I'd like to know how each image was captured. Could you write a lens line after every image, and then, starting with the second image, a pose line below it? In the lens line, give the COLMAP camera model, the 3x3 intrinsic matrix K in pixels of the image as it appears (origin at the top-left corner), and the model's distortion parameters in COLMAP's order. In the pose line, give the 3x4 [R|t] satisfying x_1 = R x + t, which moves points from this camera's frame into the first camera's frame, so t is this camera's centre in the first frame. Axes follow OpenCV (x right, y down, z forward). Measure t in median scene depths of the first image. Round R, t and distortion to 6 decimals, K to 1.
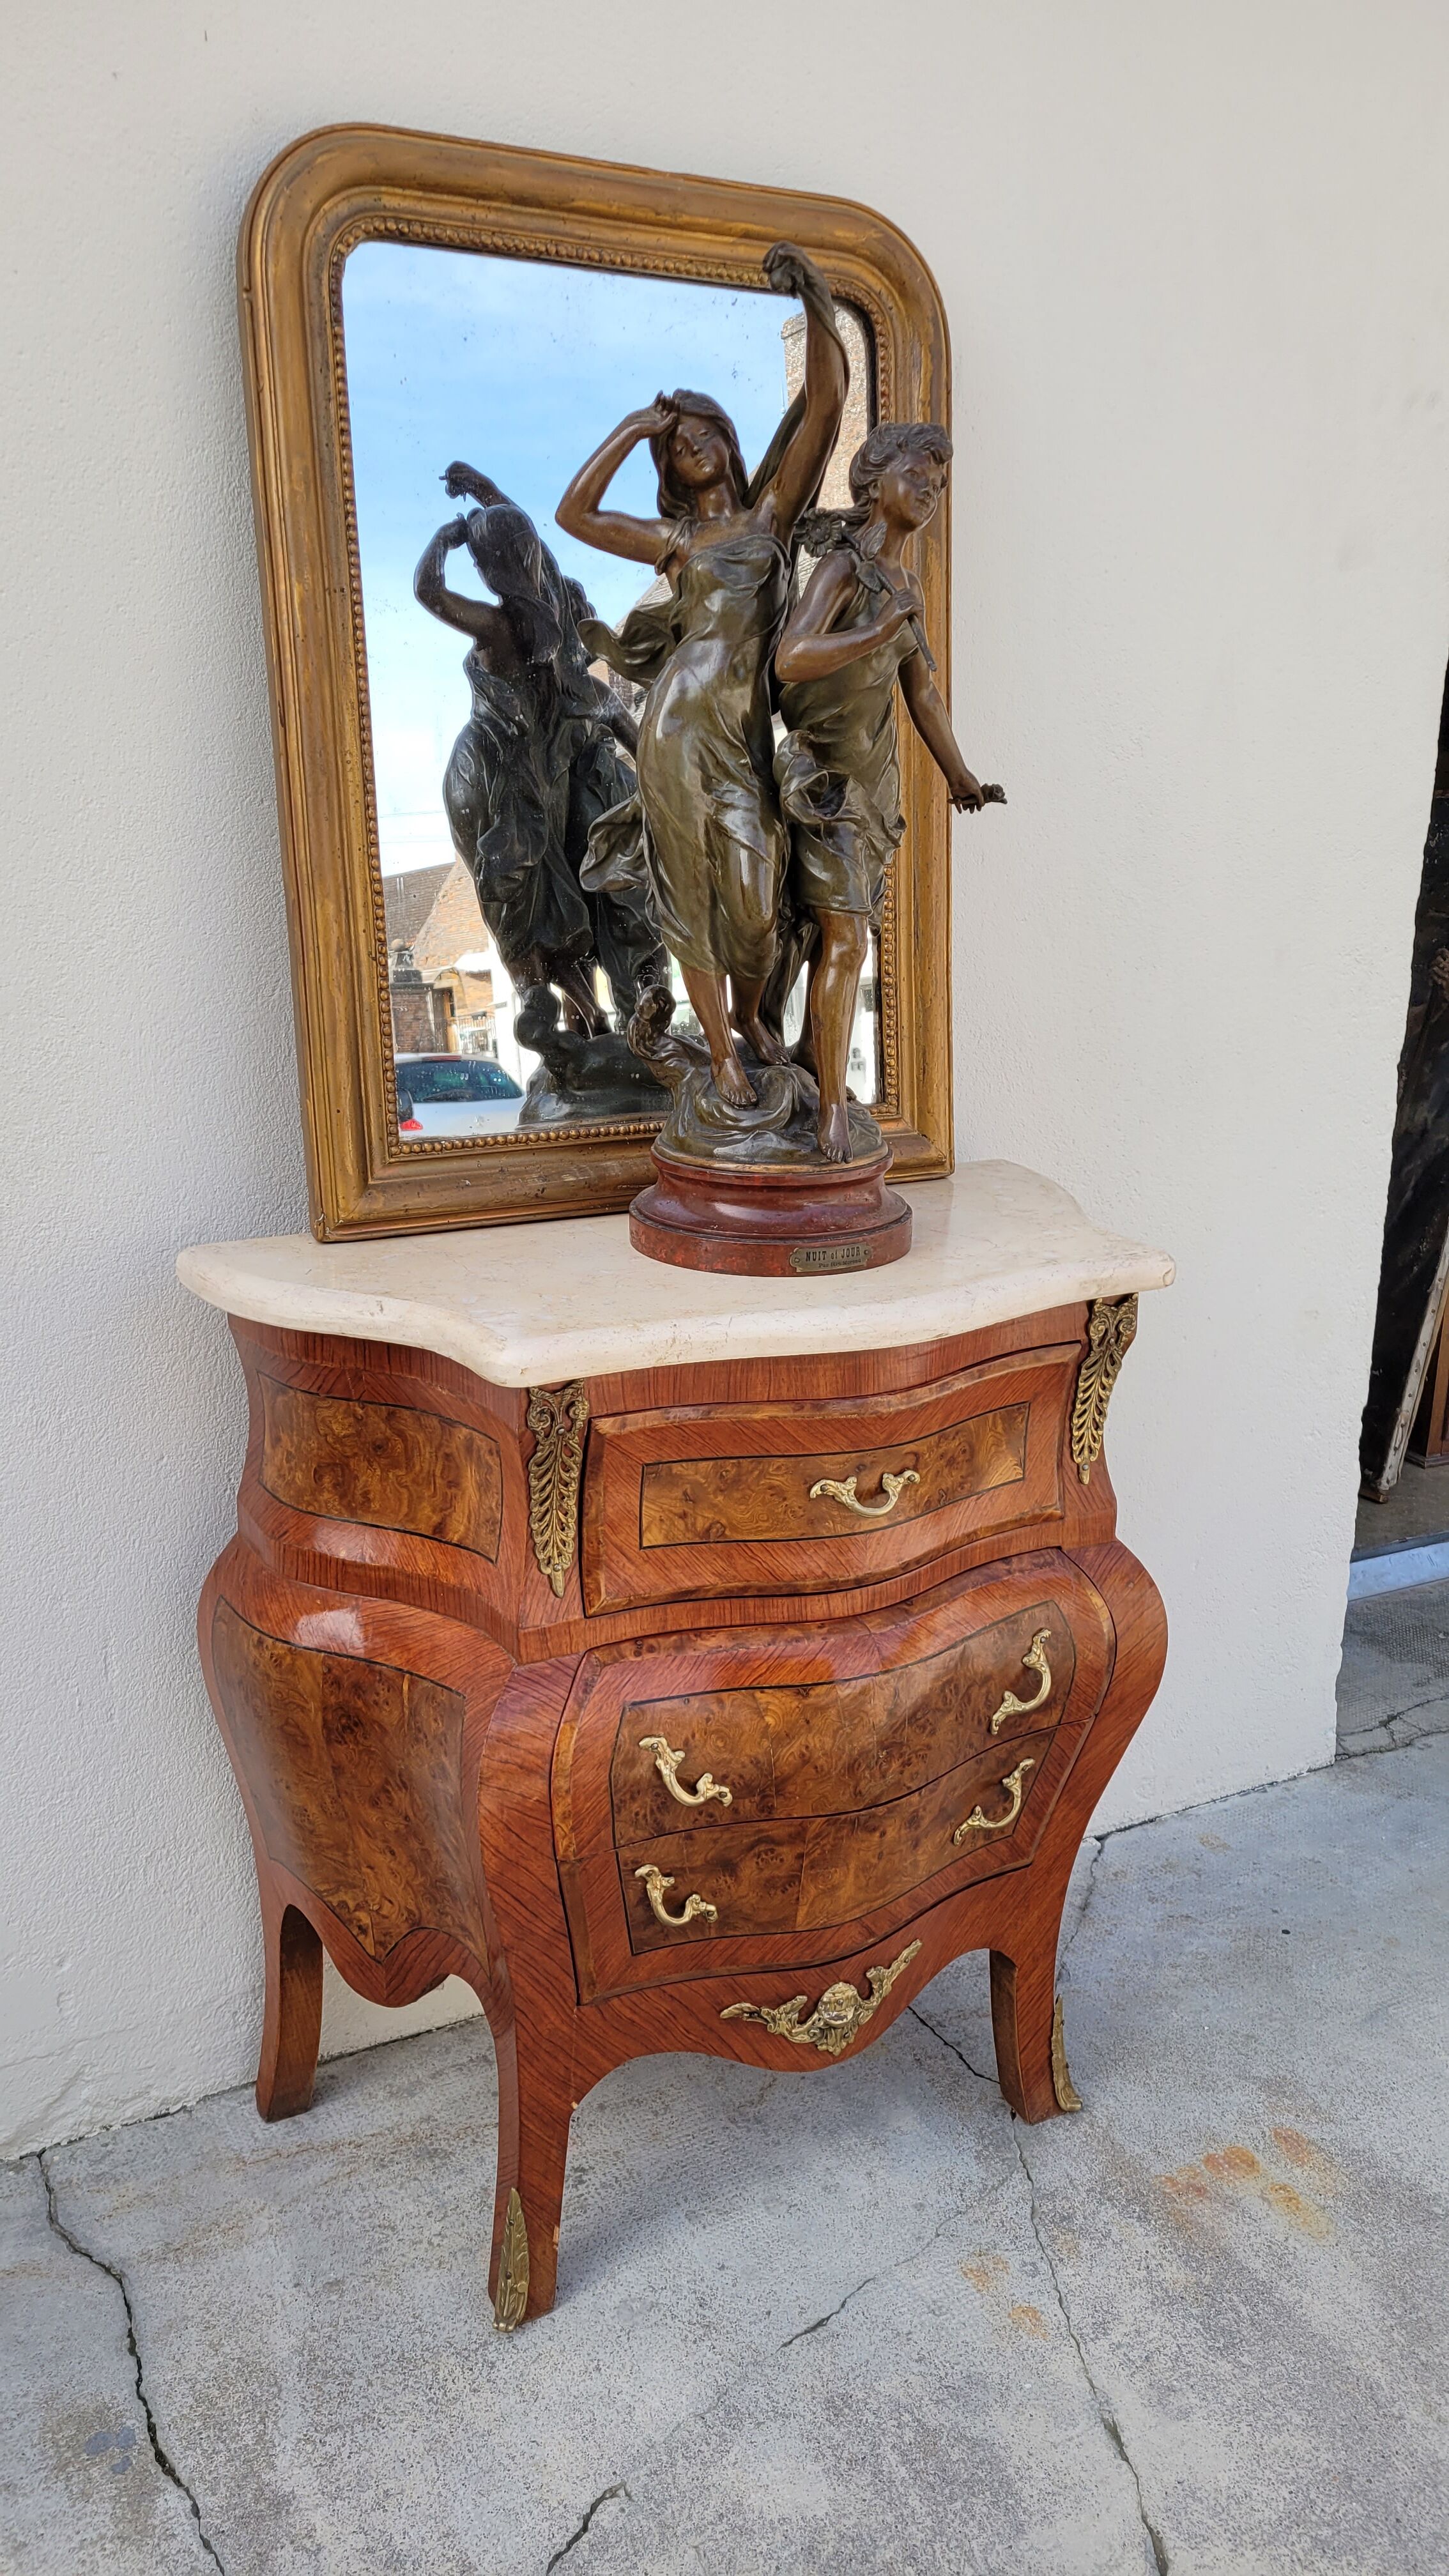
lens RADIAL K [[1953.3, 0, 730.6], [0, 1953.3, 1292.4], [0, 0, 1]] dist [0.043126, -0.034651]
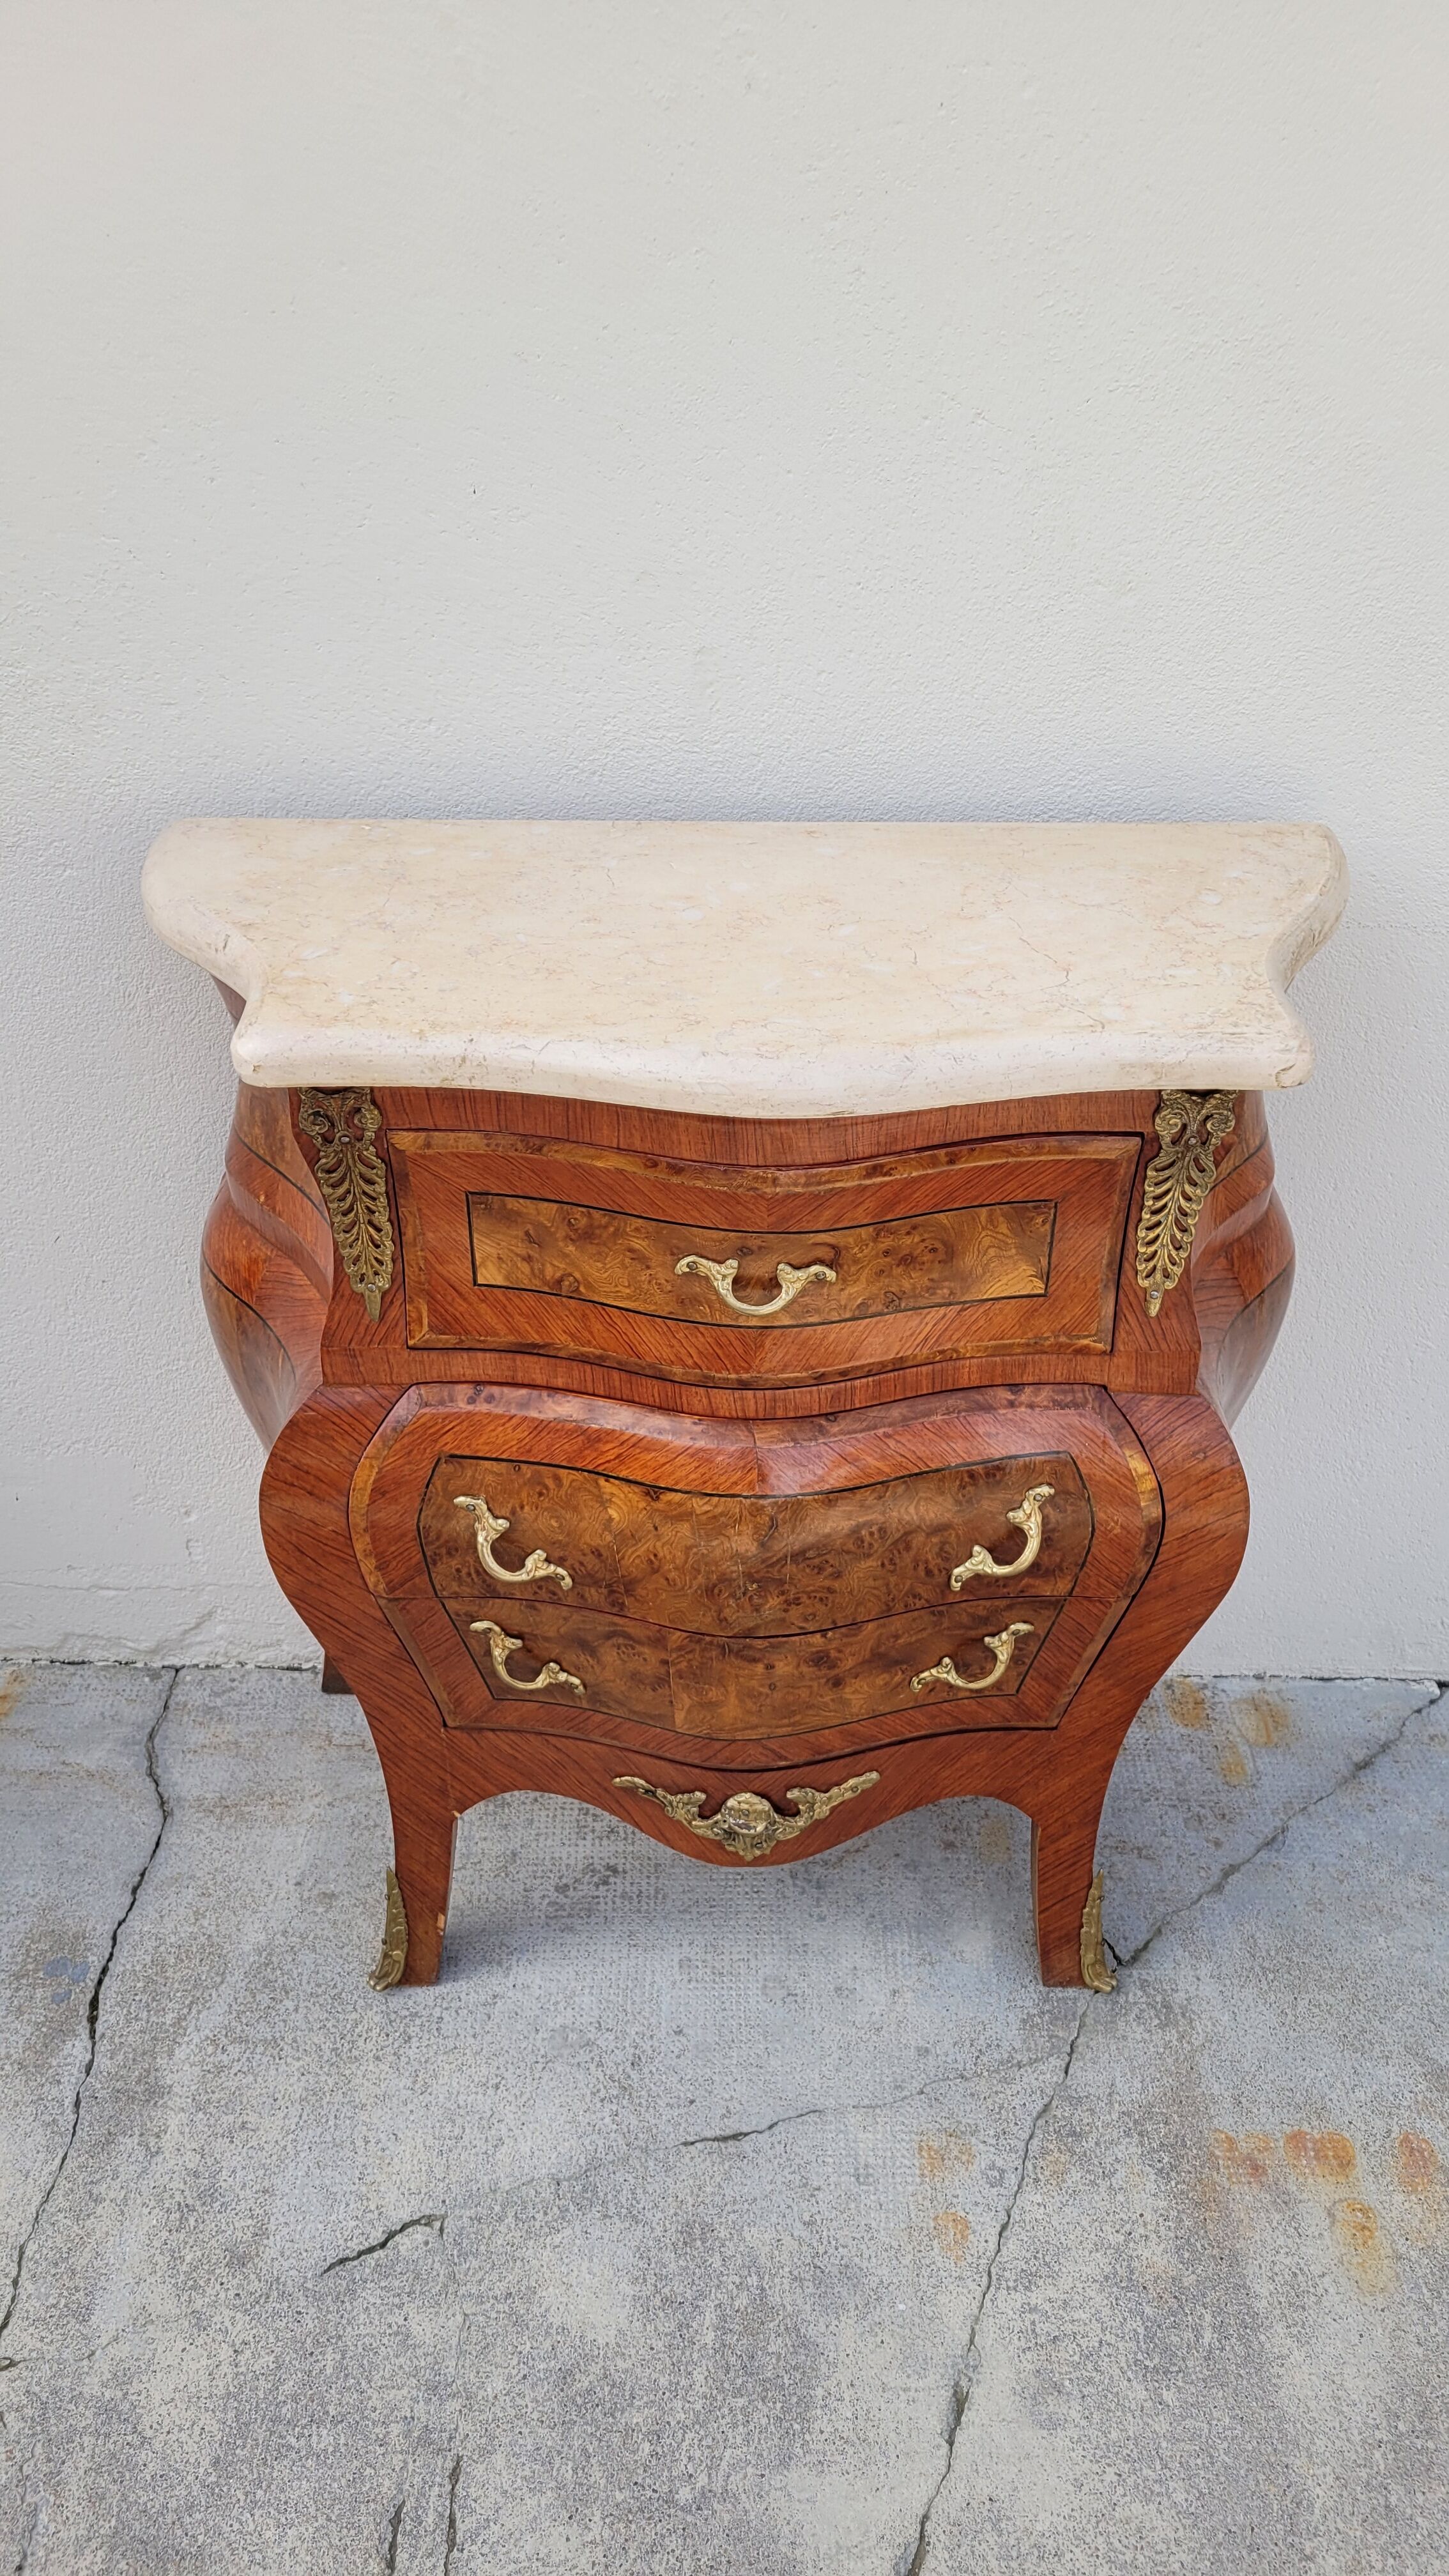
lens RADIAL K [[1953.3, 0, 741.4], [0, 1953.3, 1271.4], [0, 0, 1]] dist [0.043126, -0.034651]
pose [[0.880654, 0.239943, -0.408505, 0.366559], [-0.121266, 0.947701, 0.295223, -0.124516], [0.457978, -0.210452, 0.863694, 0.319520]]
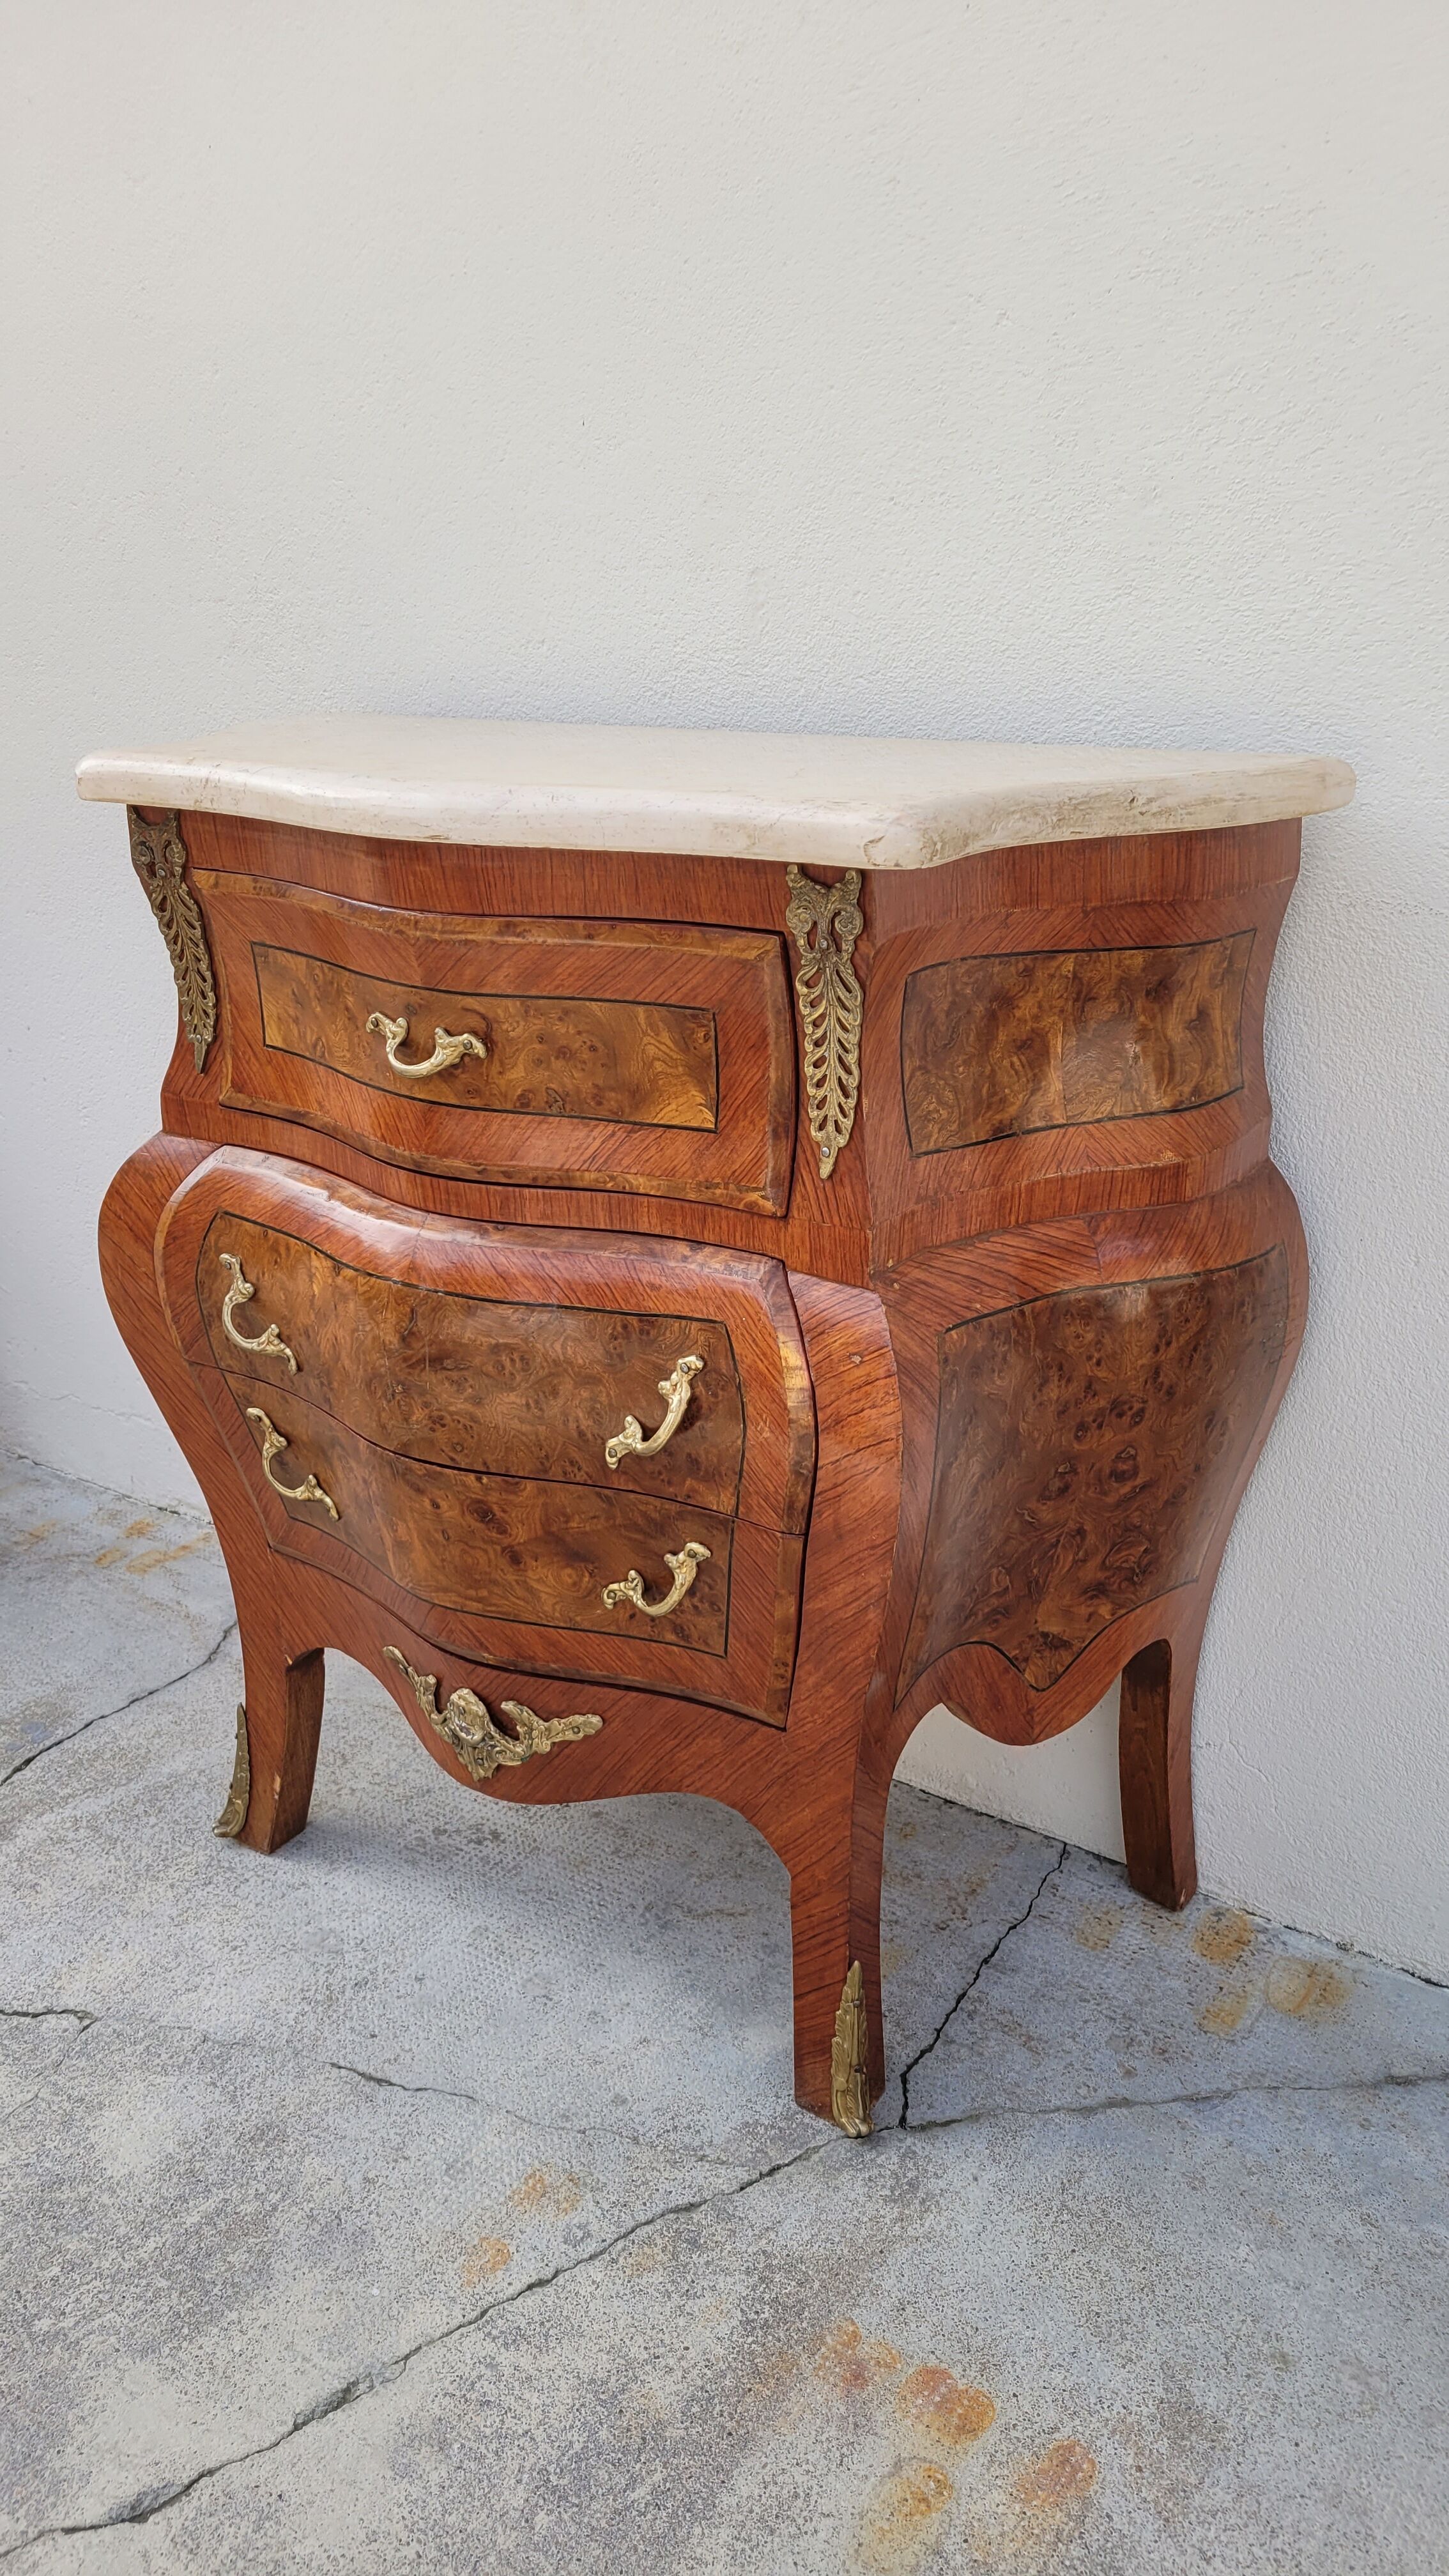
lens RADIAL K [[1953.3, 0, 710.0], [0, 1953.3, 1259.7], [0, 0, 1]] dist [0.043126, -0.034651]
pose [[0.472565, 0.275990, -0.836966, 0.758049], [-0.227479, 0.955716, 0.186709, 0.013517], [0.851431, 0.102161, 0.514420, 0.687952]]
